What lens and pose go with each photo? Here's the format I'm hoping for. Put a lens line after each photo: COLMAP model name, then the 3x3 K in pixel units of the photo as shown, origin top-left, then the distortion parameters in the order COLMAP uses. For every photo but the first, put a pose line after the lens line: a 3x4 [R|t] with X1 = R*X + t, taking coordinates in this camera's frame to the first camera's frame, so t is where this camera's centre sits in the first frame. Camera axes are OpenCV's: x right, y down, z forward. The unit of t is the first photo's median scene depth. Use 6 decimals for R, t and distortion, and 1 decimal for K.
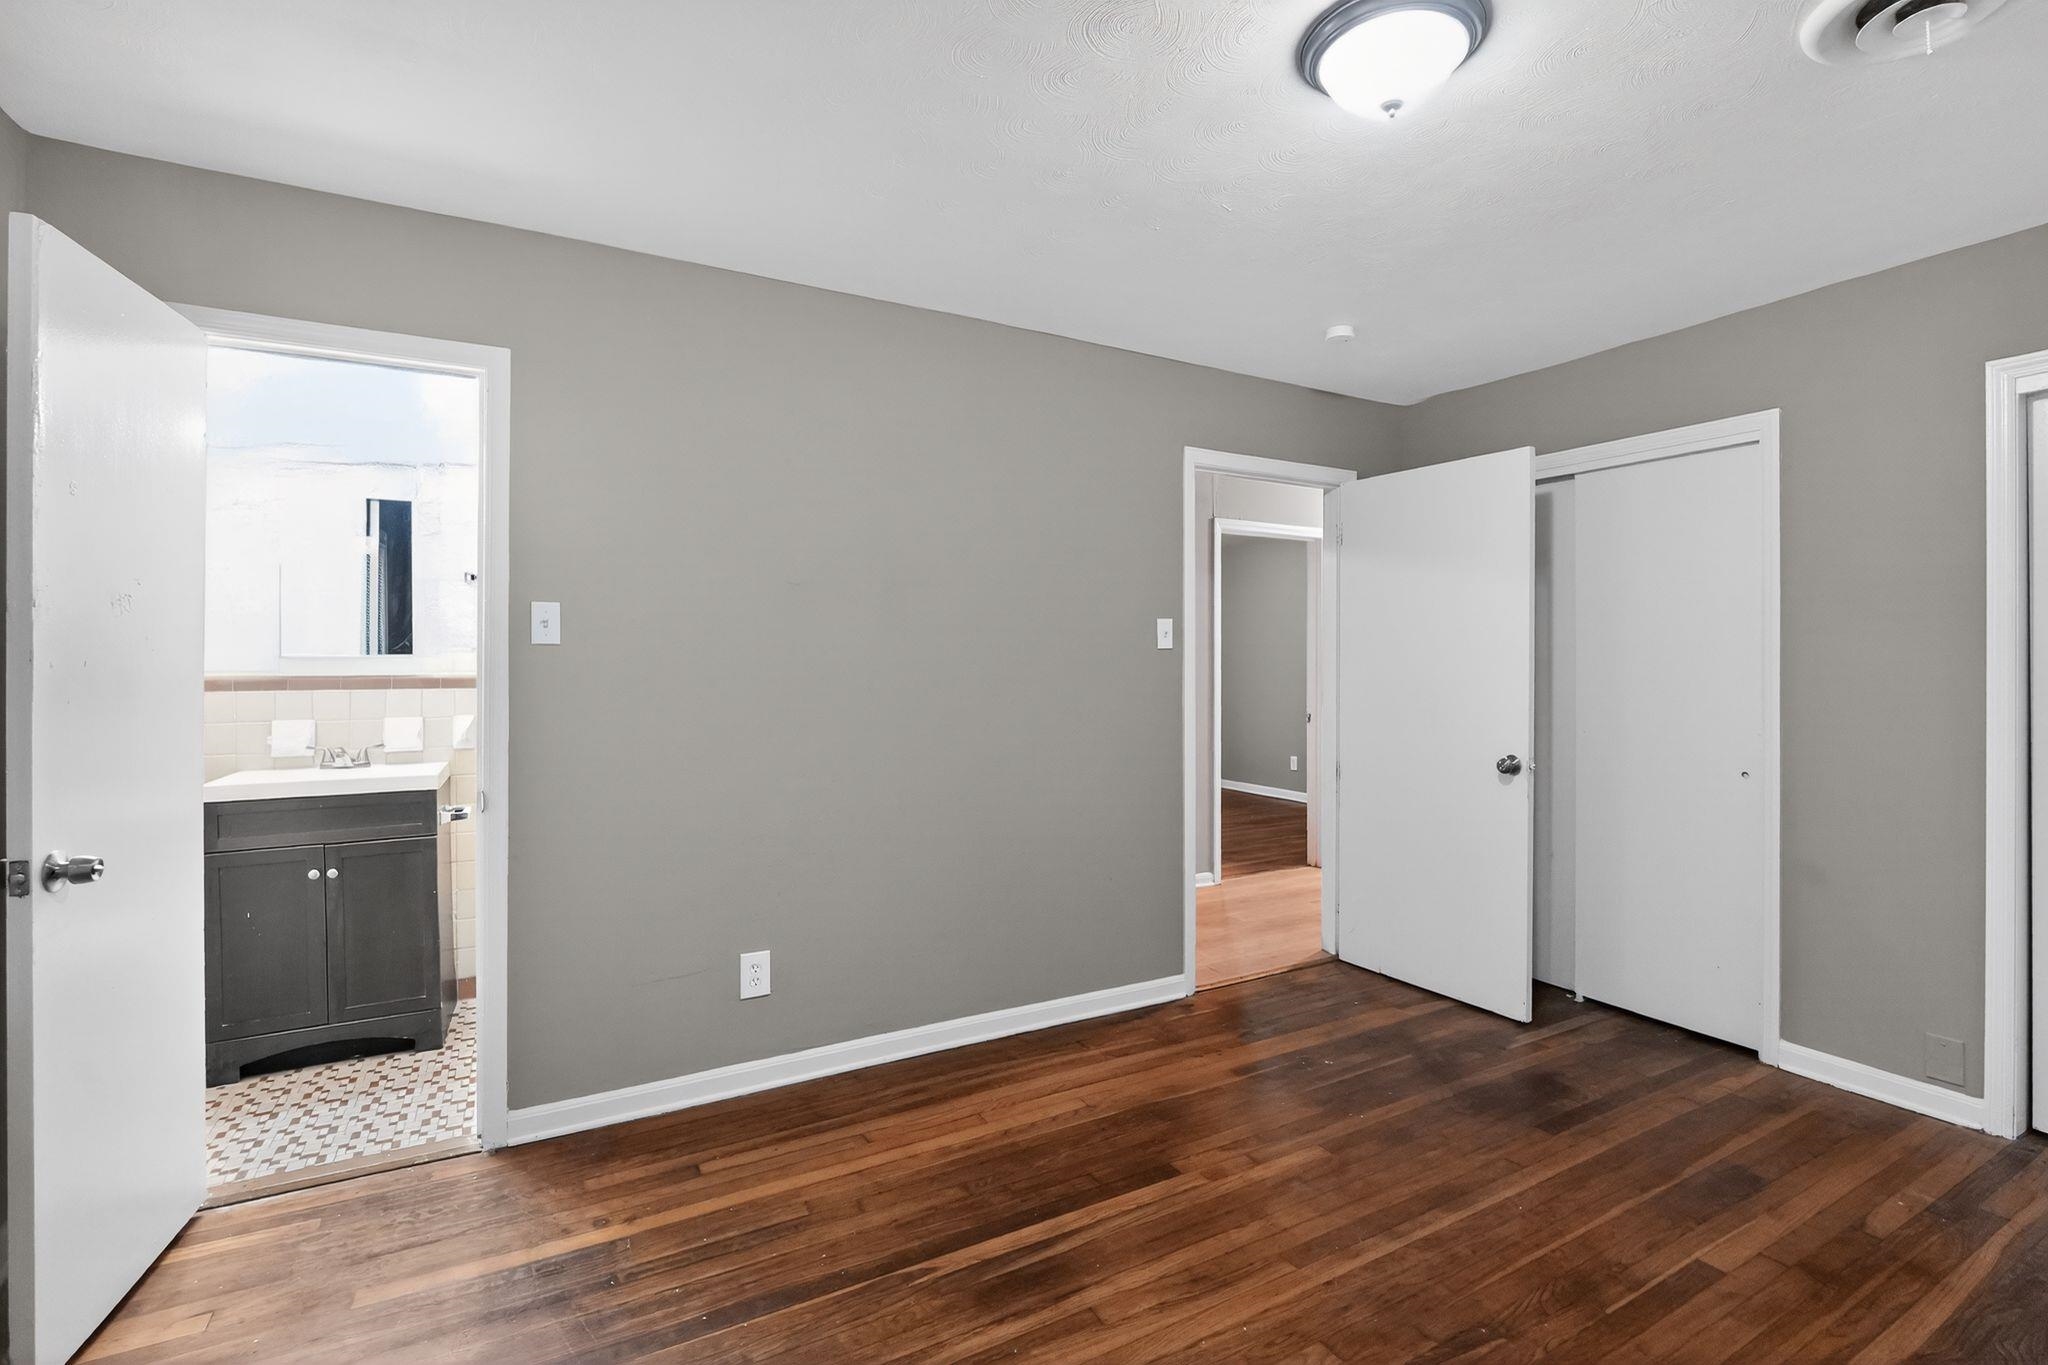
lens RADIAL K [[907.5, 0, 1015.7], [0, 907.5, 671.7], [0, 0, 1]] dist [-0.017533, 0.001781]
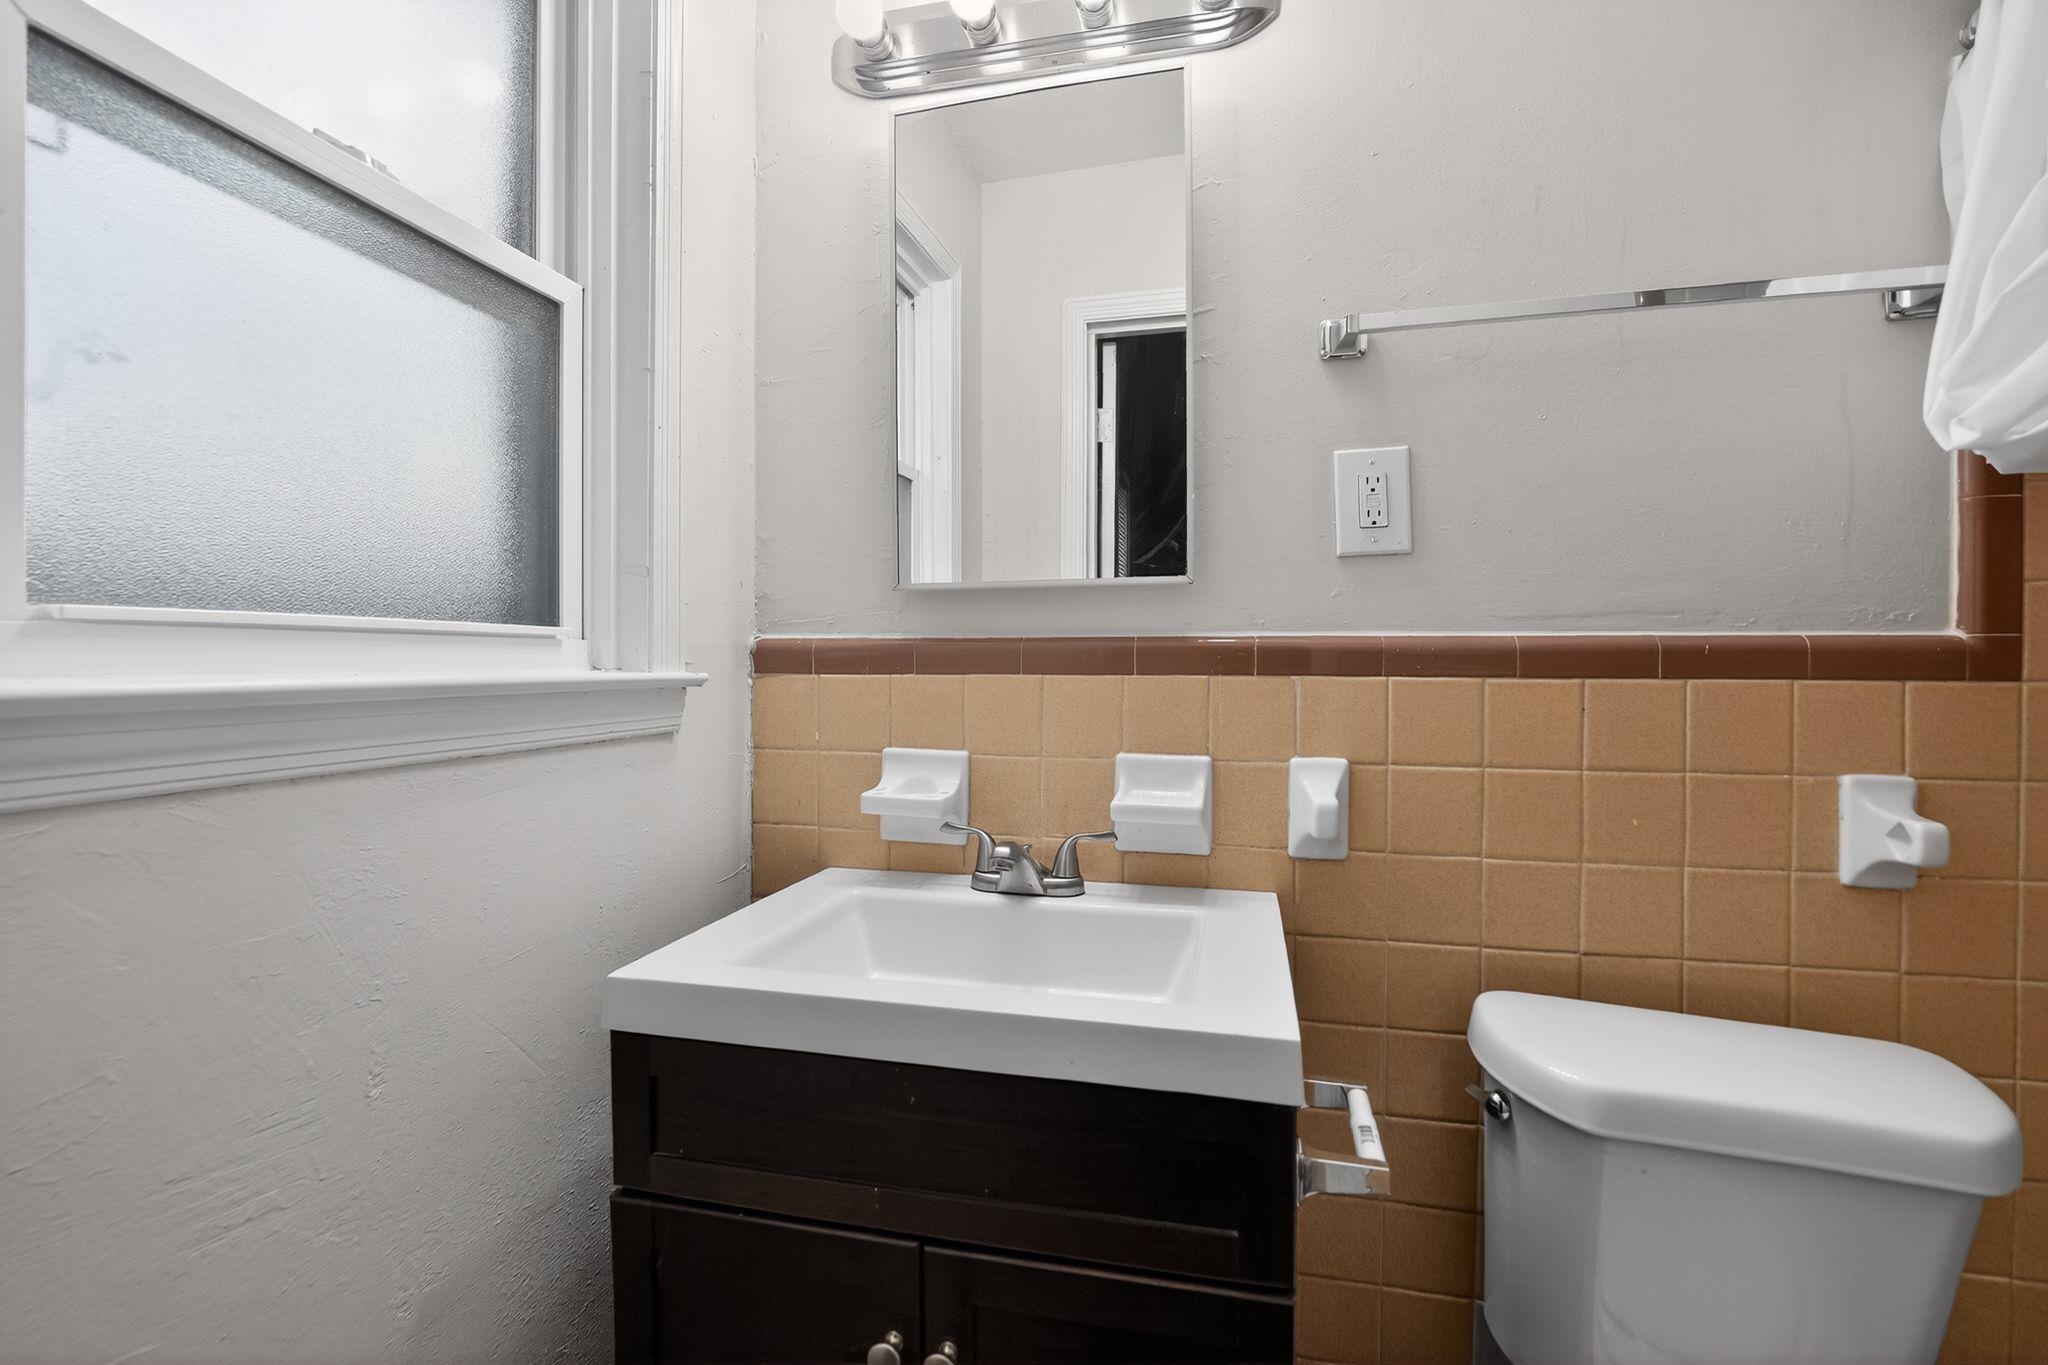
lens RADIAL K [[901.2, 0, 1021.7], [0, 901.2, 662.1], [0, 0, 1]] dist [-0.020303, 0.001460]
pose [[0.746690, 0.003497, -0.665163, -0.488704], [-0.005867, 0.999982, -0.001328, 0.015262], [0.665146, 0.004894, 0.746697, 0.702450]]
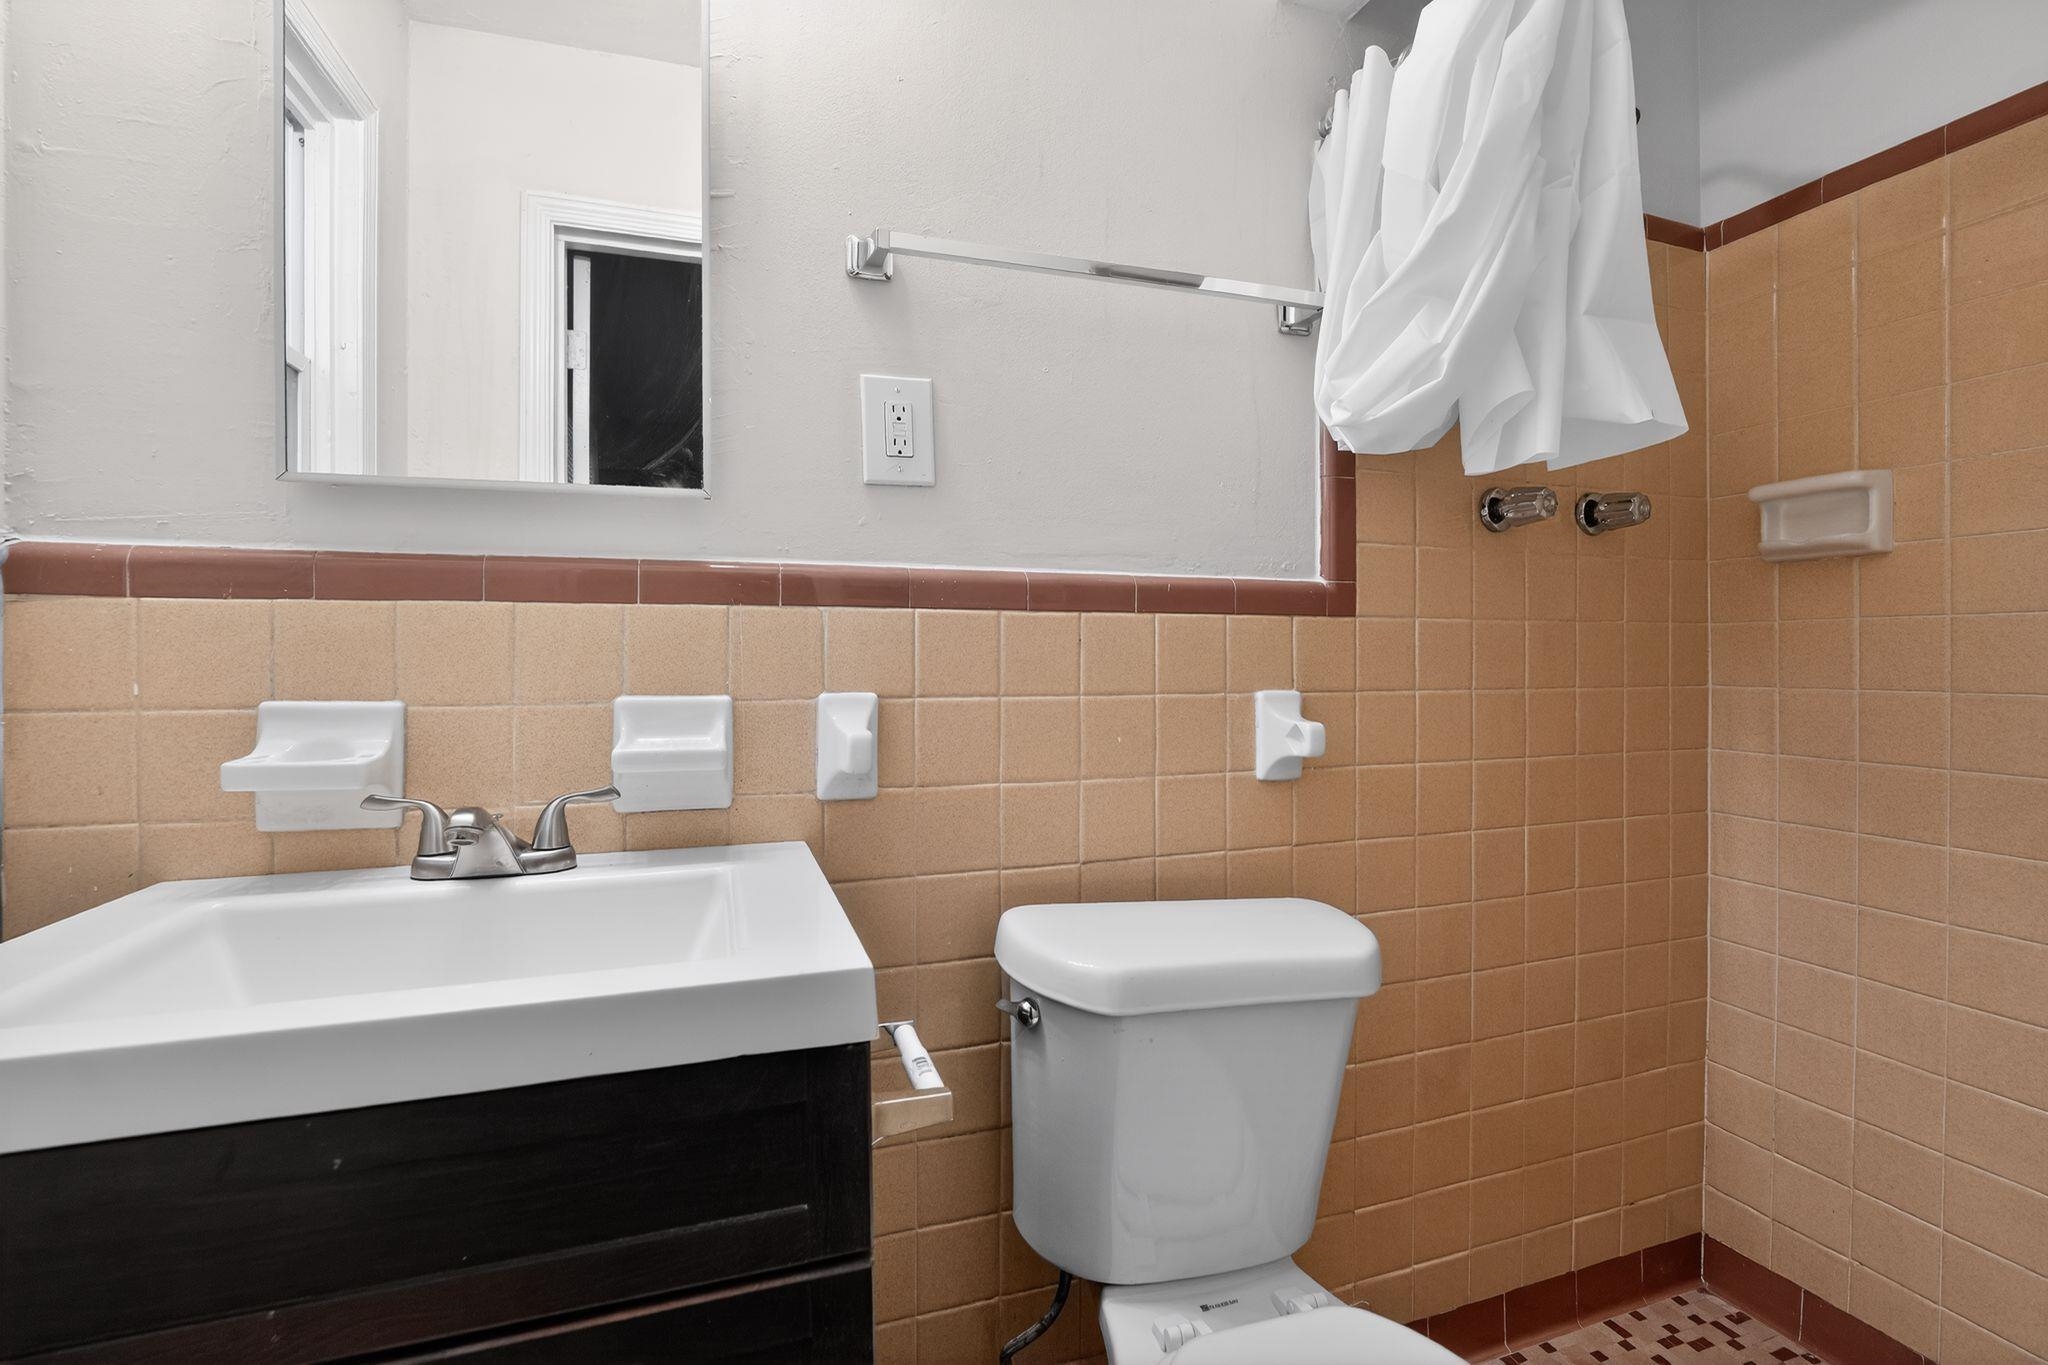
lens RADIAL K [[907.5, 0, 1011.6], [0, 907.5, 656.9], [0, 0, 1]] dist [-0.017533, 0.001781]
pose [[0.985845, -0.000985, -0.167659, -0.518613], [0.000238, 0.999990, -0.004474, 0.039099], [0.167661, 0.004371, 0.985835, 0.720922]]
